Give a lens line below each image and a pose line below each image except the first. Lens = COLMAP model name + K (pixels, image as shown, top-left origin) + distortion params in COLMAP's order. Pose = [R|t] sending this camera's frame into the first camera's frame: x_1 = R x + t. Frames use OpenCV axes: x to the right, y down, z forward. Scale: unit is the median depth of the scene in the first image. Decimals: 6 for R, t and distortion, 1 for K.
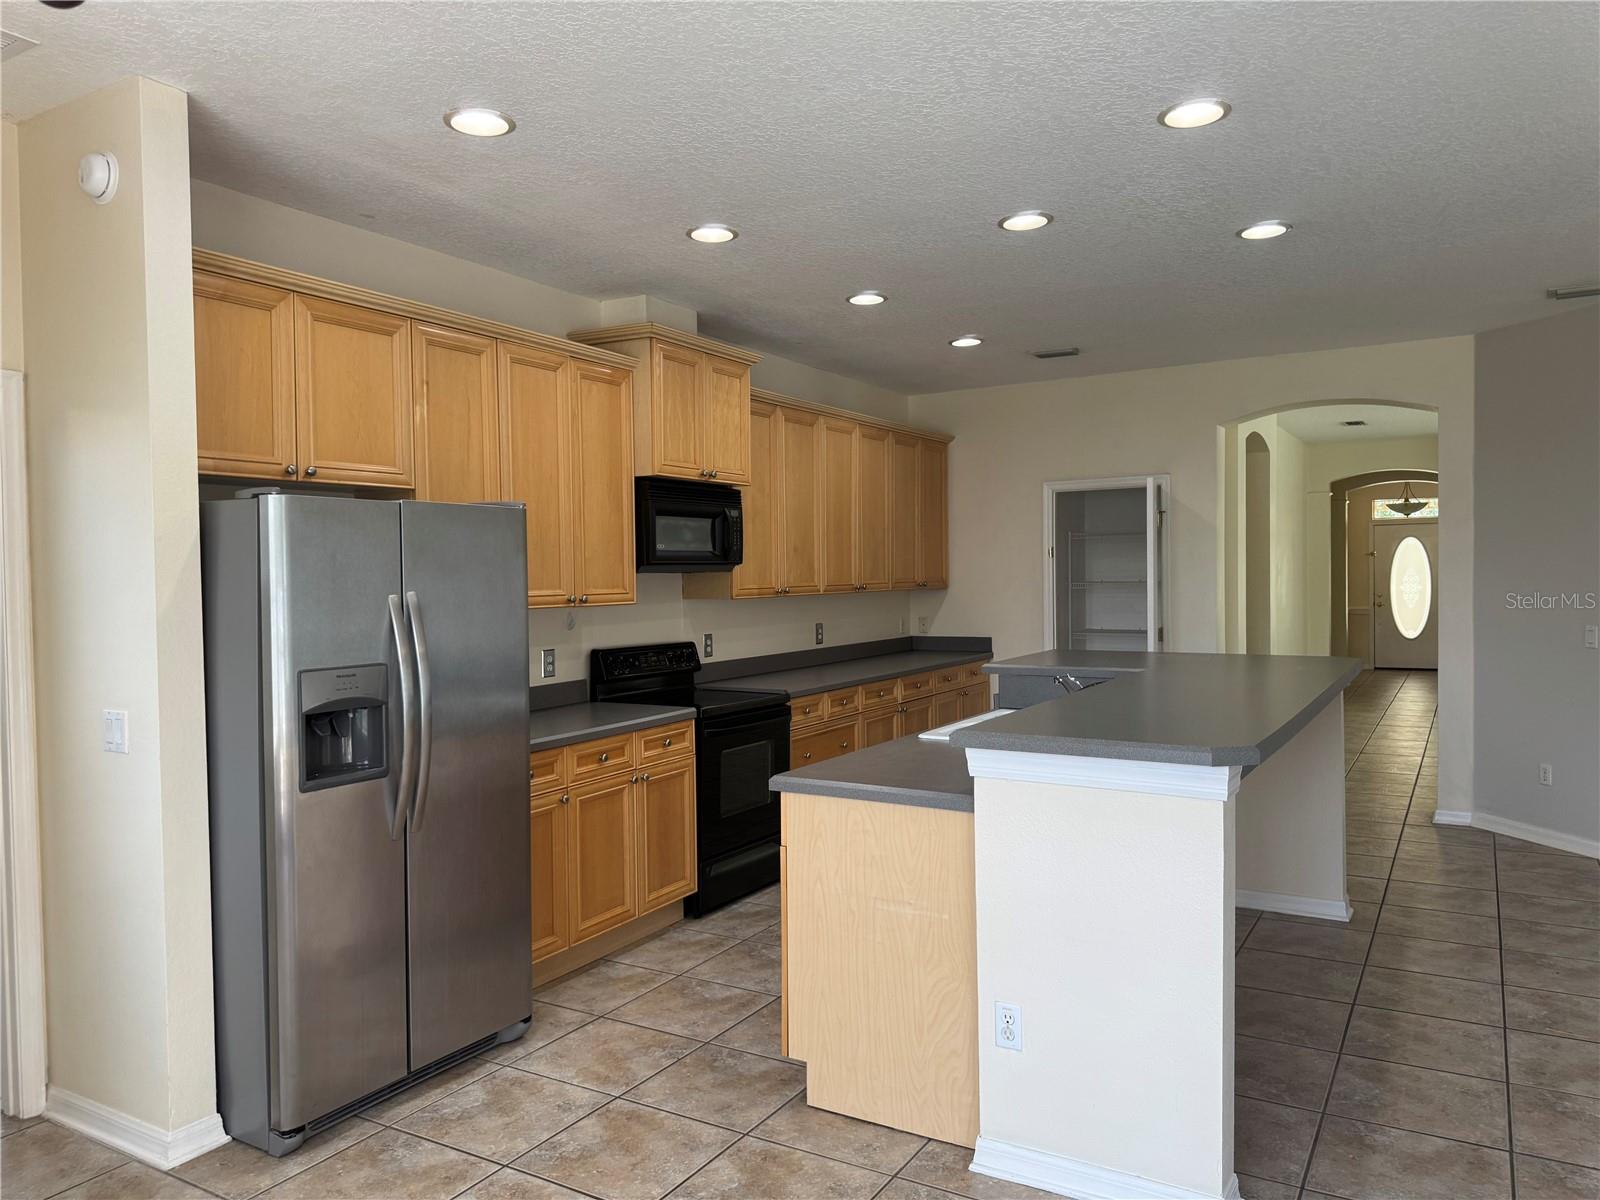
lens RADIAL K [[1134.6, 0, 793.5], [0, 1134.6, 592.7], [0, 0, 1]] dist [0.023214, -0.027333]
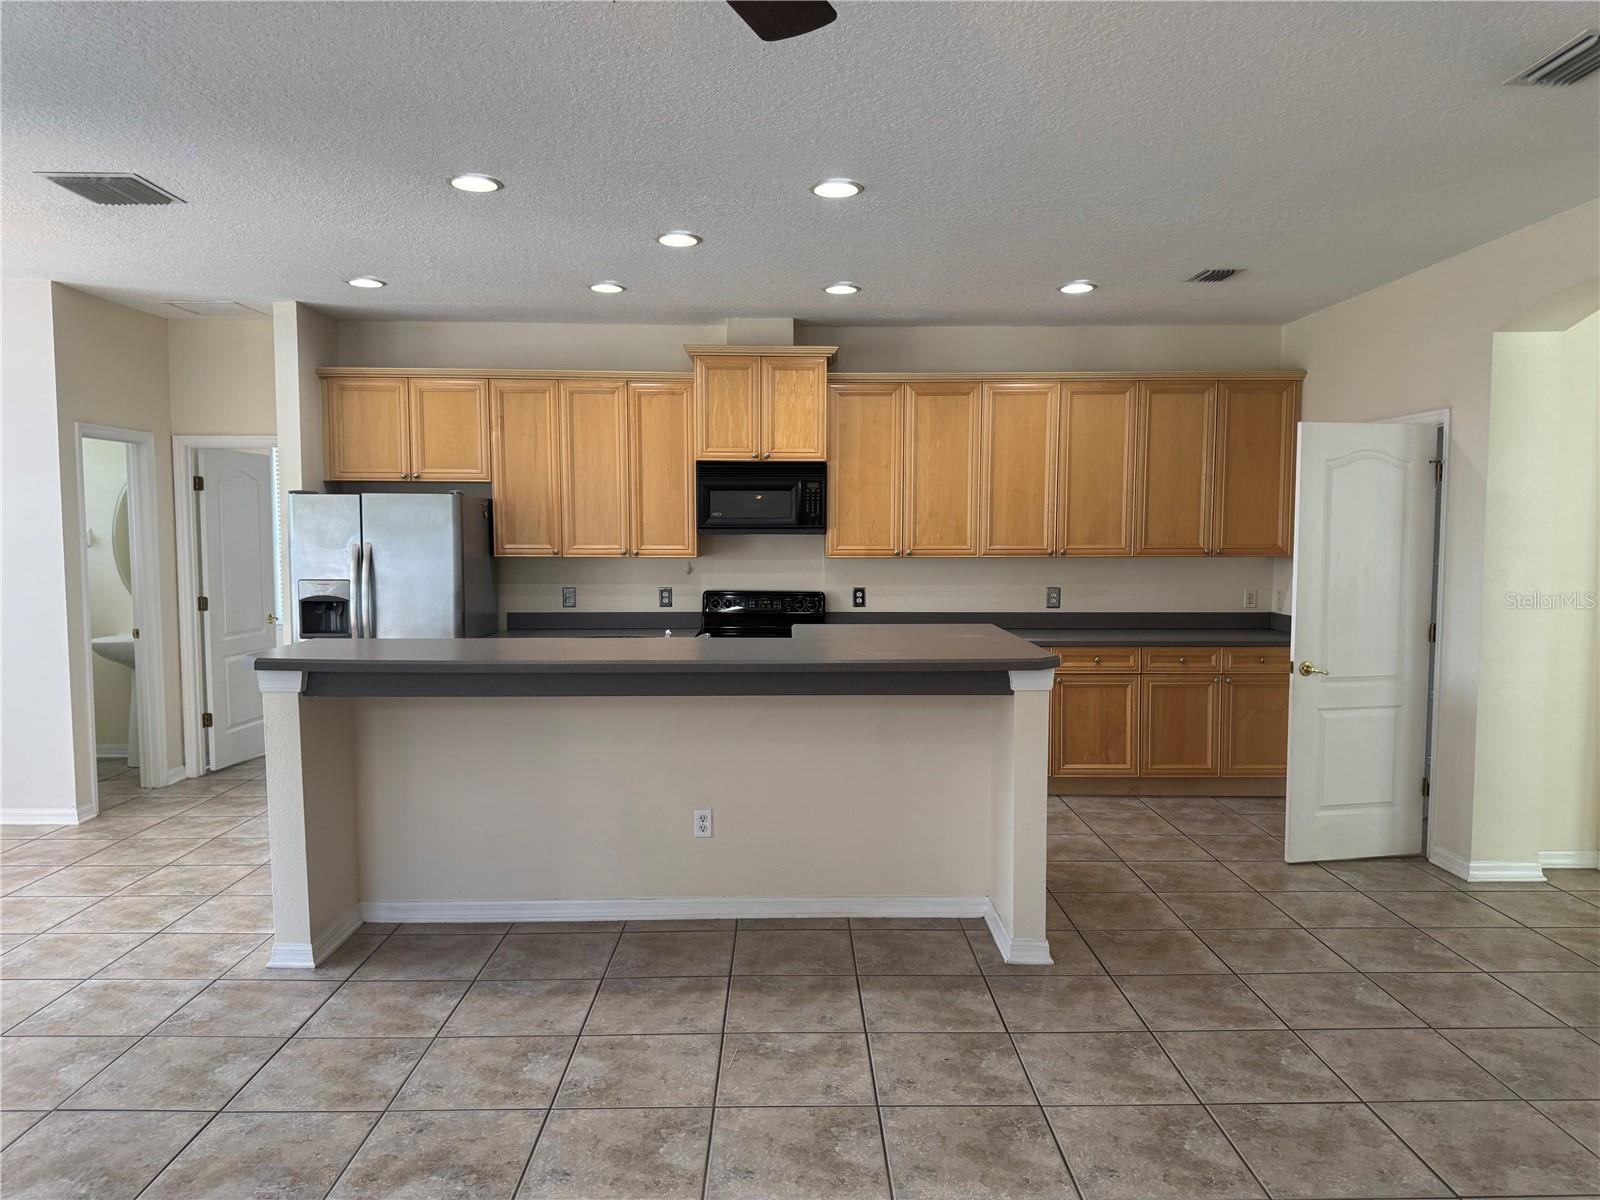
lens RADIAL K [[1120.7, 0, 792.8], [0, 1120.7, 606.0], [0, 0, 1]] dist [0.109339, -0.177508]
pose [[0.515855, 0.073270, -0.853537, 1.030302], [-0.022810, 0.997157, 0.071812, -0.030586], [0.856372, -0.017575, 0.516060, 0.407046]]
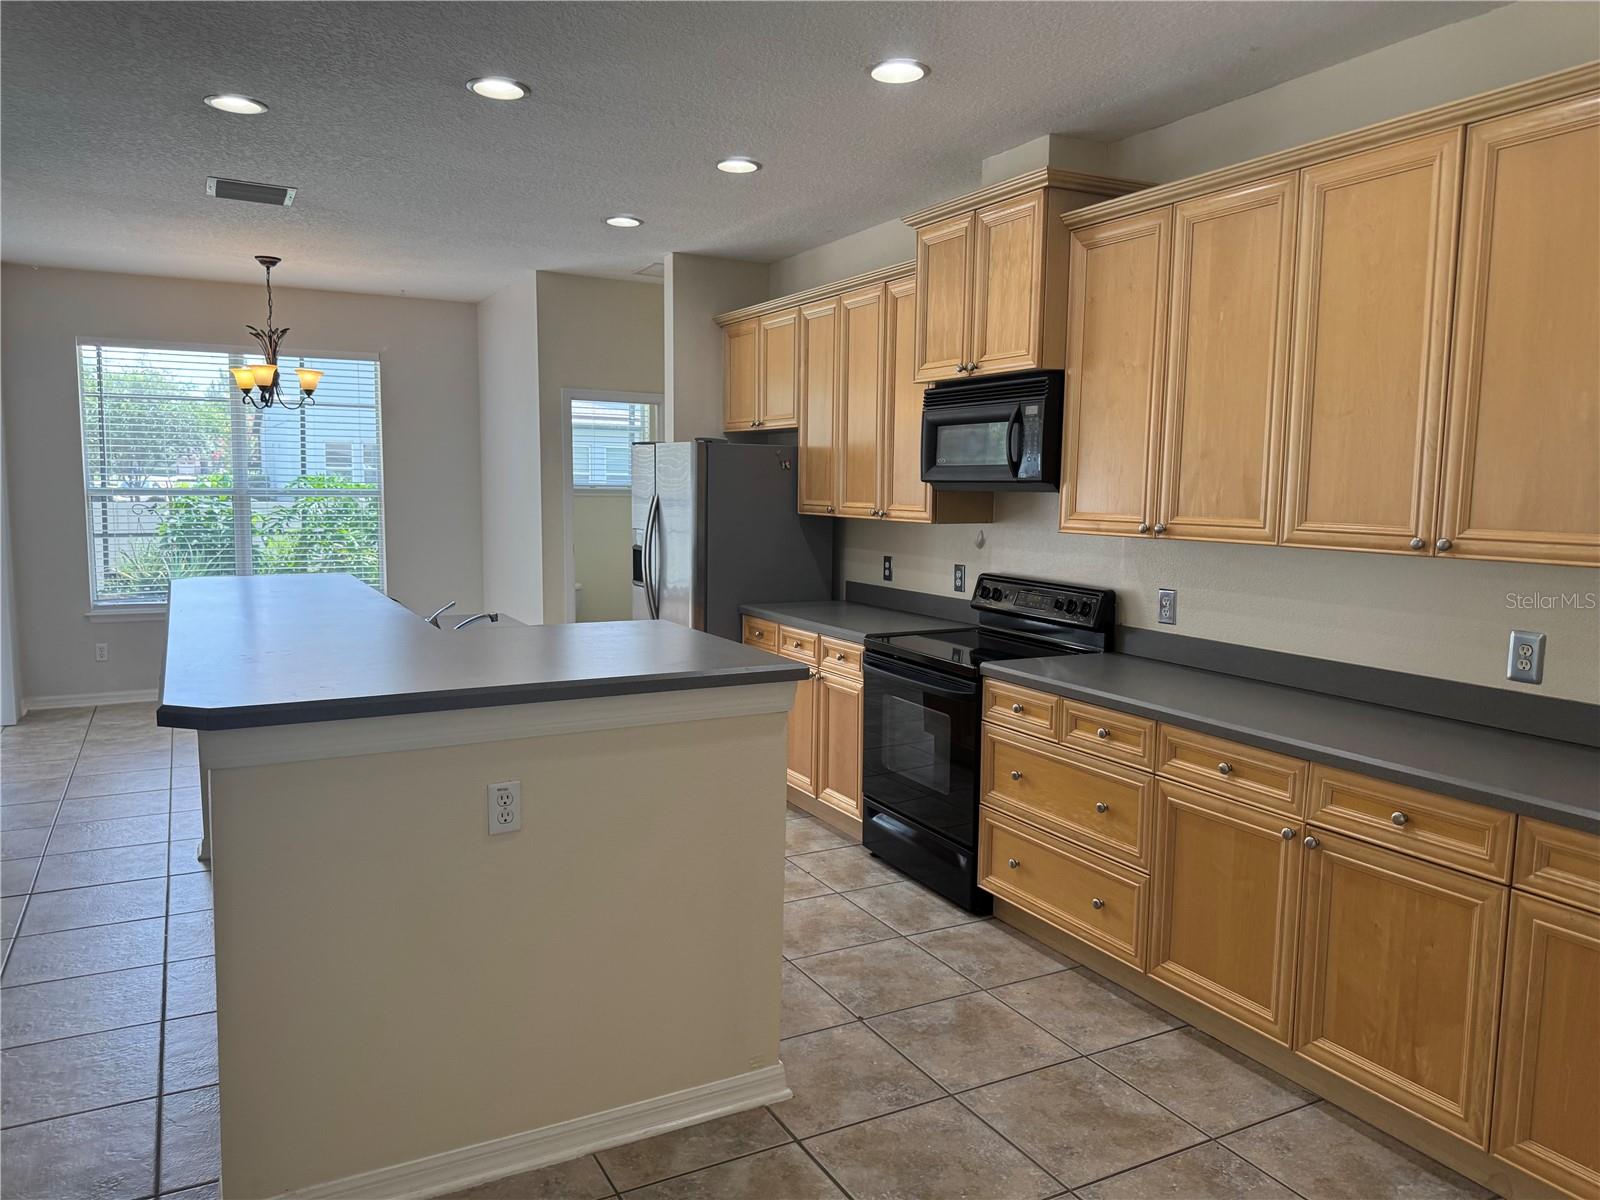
lens RADIAL K [[1120.7, 0, 792.8], [0, 1120.7, 606.0], [0, 0, 1]] dist [0.109339, -0.177508]
pose [[-0.511253, 0.102694, -0.853273, 0.701251], [-0.023105, 0.990834, 0.133093, -0.042669], [0.859120, 0.087759, -0.504194, 1.344888]]
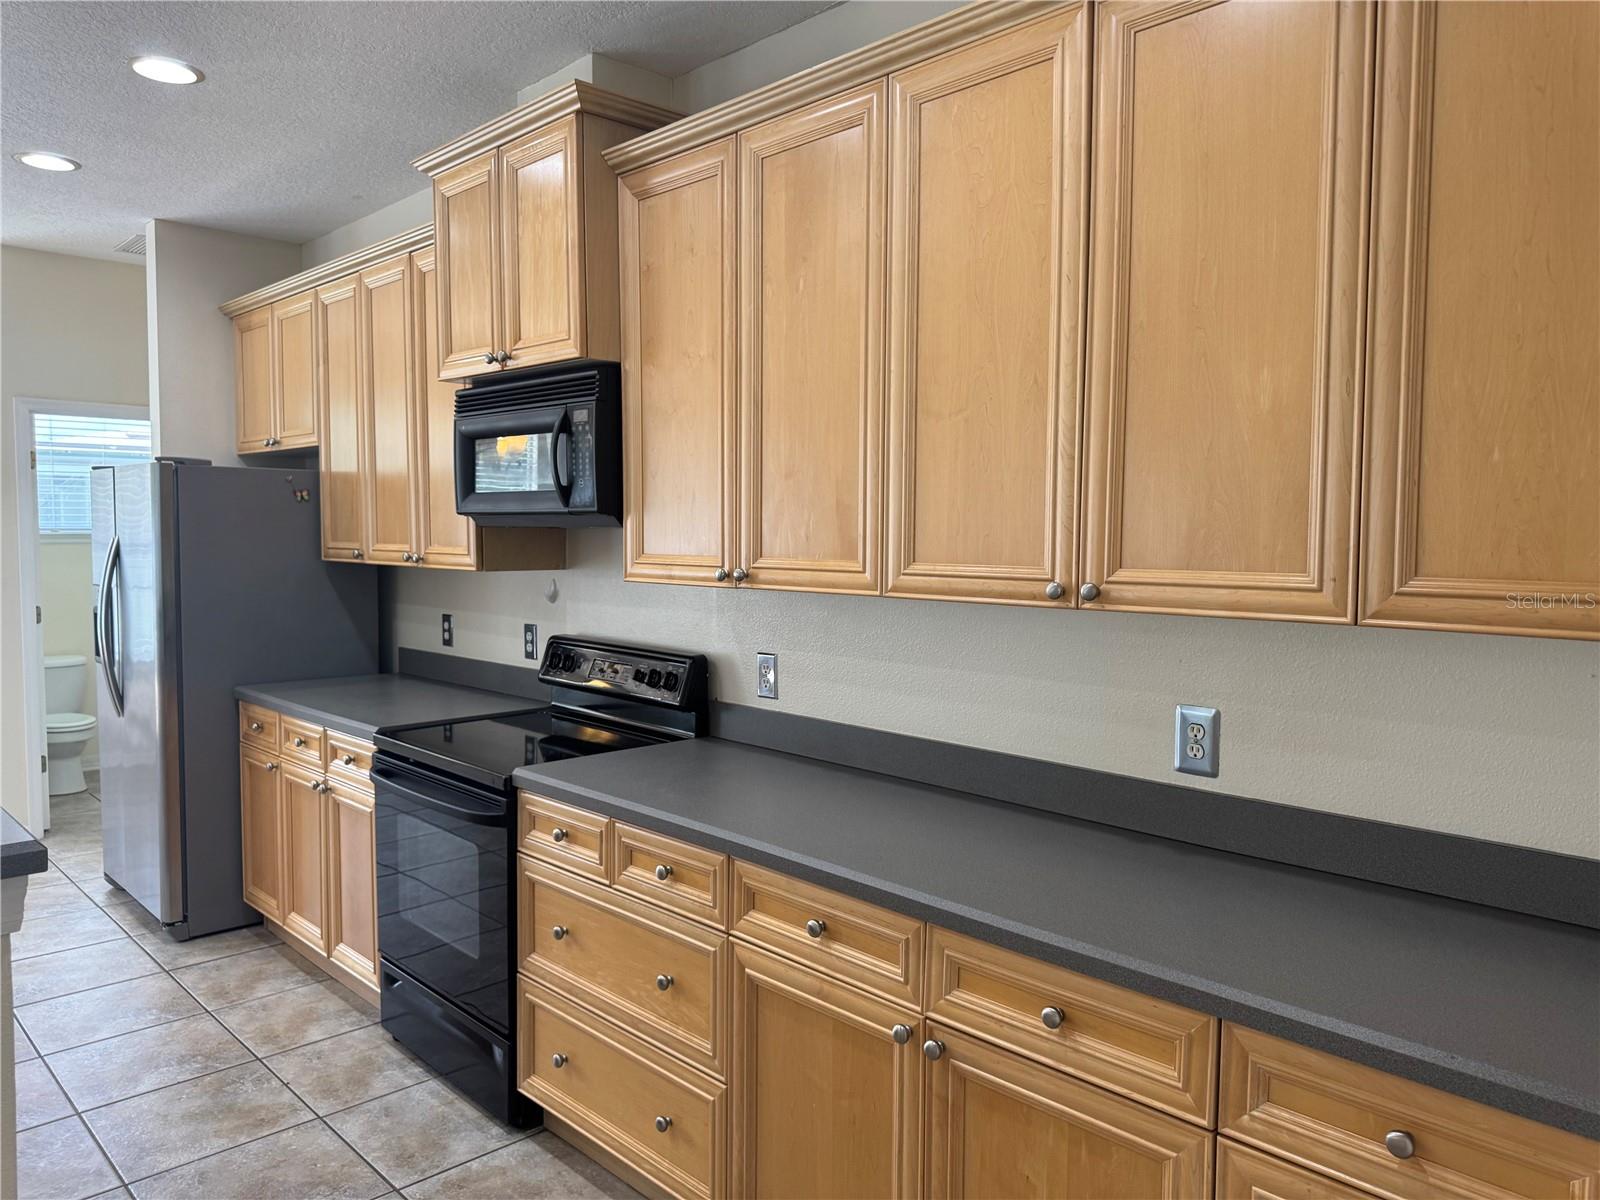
lens RADIAL K [[1120.7, 0, 792.8], [0, 1120.7, 606.0], [0, 0, 1]] dist [0.109339, -0.177508]
pose [[-0.259307, 0.077813, -0.962655, 0.469176], [-0.021488, 0.996037, 0.086300, -0.032440], [0.965556, 0.043064, -0.256607, 1.336408]]
